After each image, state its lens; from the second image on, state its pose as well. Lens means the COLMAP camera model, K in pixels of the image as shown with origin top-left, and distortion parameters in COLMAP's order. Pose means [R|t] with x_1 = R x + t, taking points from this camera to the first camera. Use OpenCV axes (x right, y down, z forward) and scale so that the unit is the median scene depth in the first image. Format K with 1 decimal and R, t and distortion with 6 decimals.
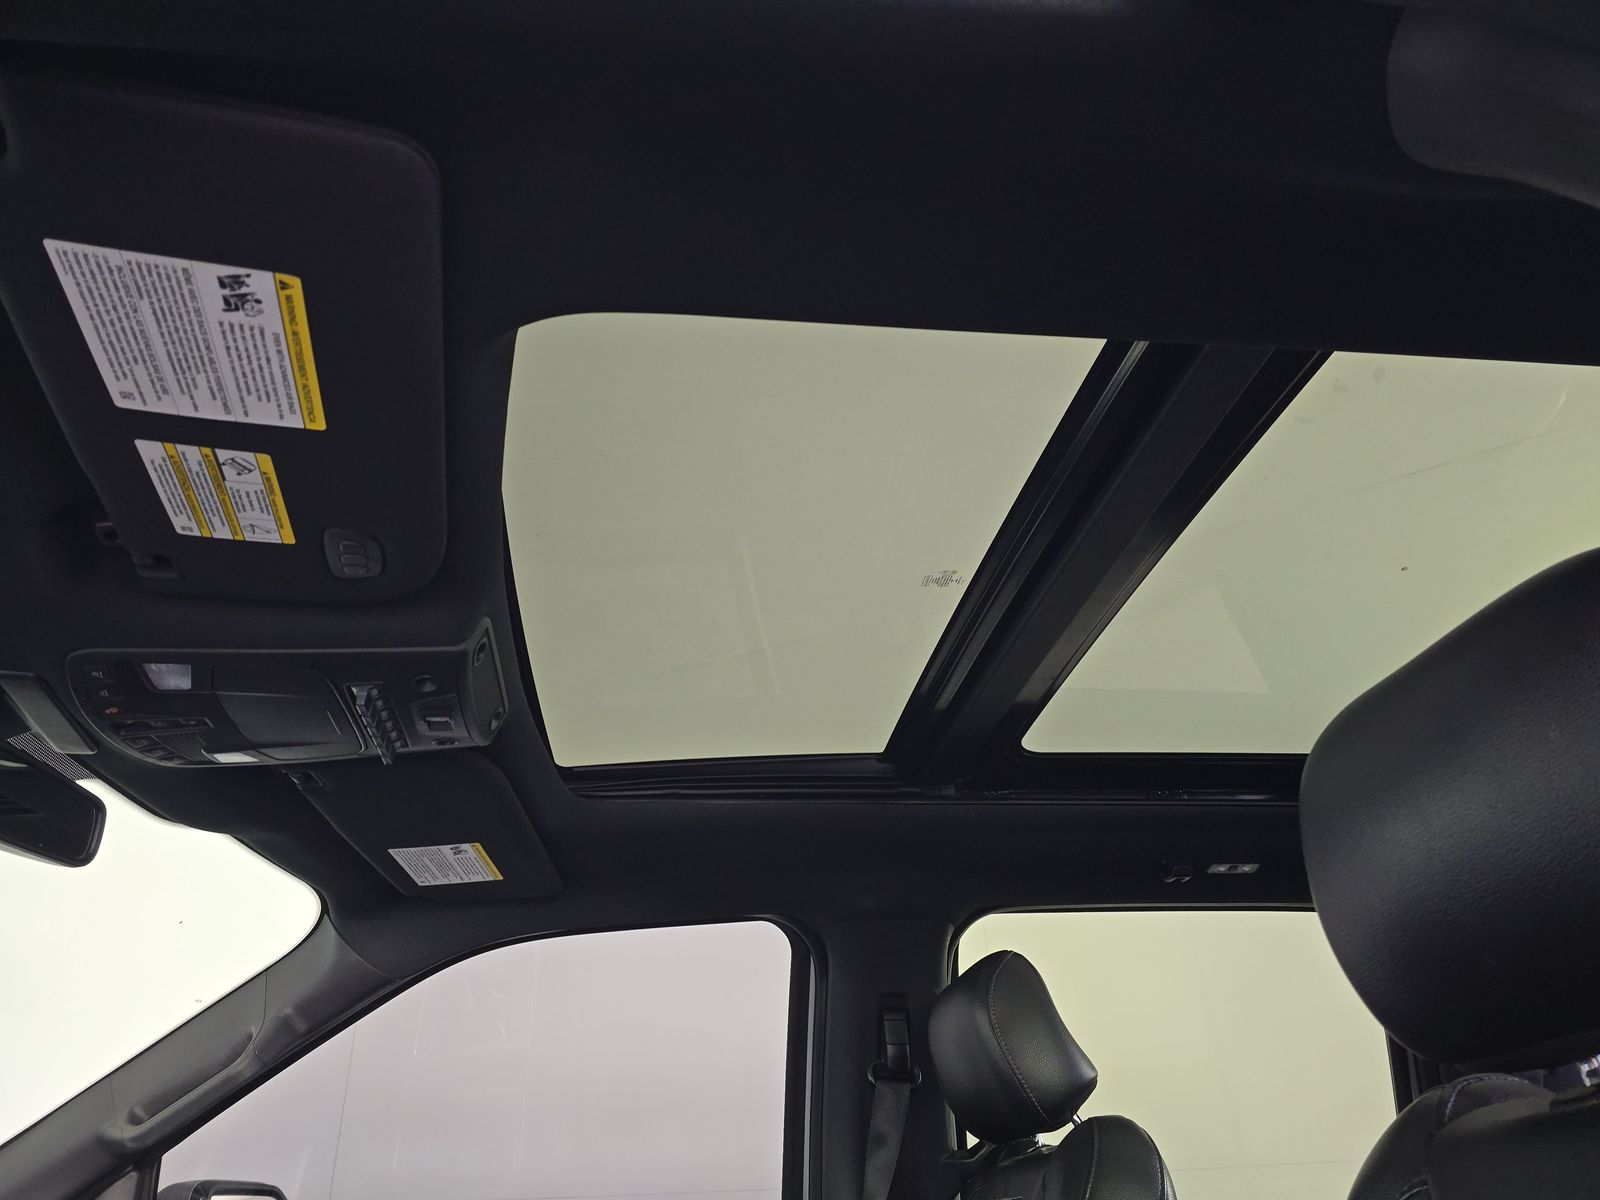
lens RADIAL K [[1069.0, 0, 785.1], [0, 1069.0, 585.5], [0, 0, 1]] dist [0.034896, -0.054436]
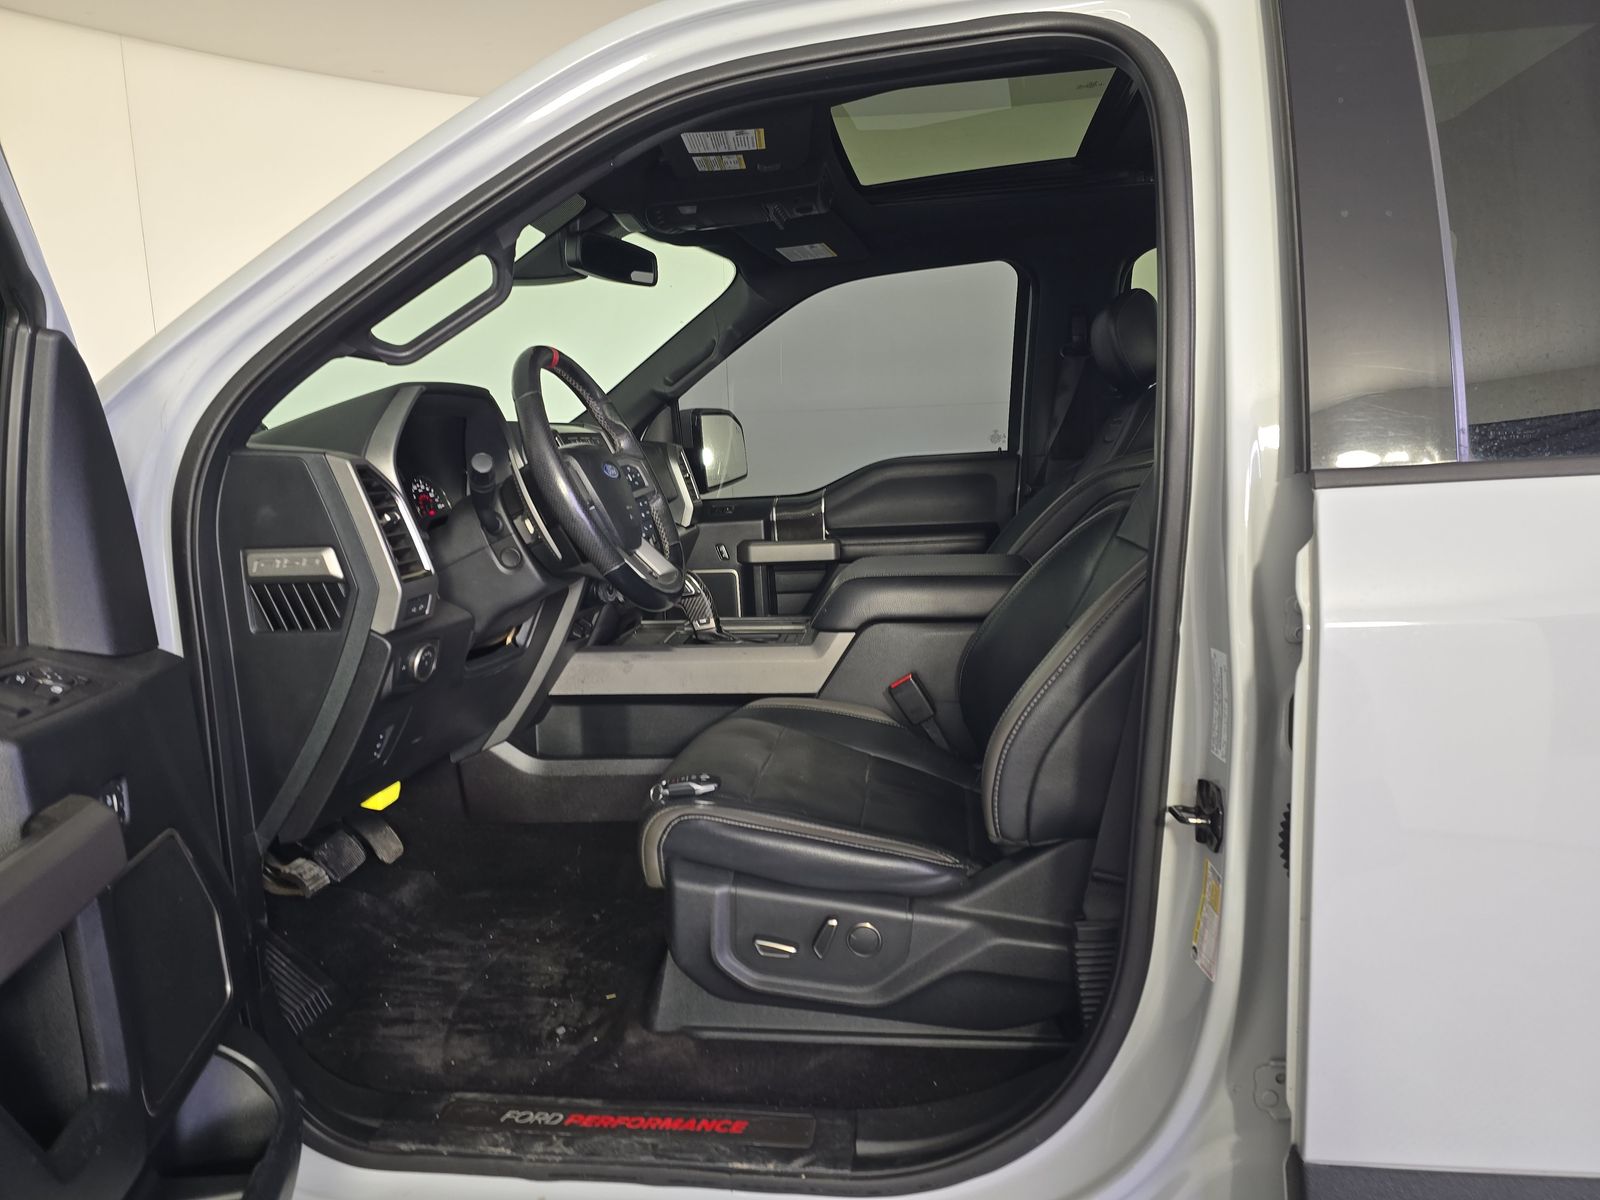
lens RADIAL K [[1069.0, 0, 785.1], [0, 1069.0, 585.5], [0, 0, 1]] dist [0.034896, -0.054436]
pose [[0.963725, 0.044226, -0.263207, 0.127324], [0.132963, 0.775530, 0.617151, -0.374372], [0.231419, -0.629760, 0.741517, -0.605230]]
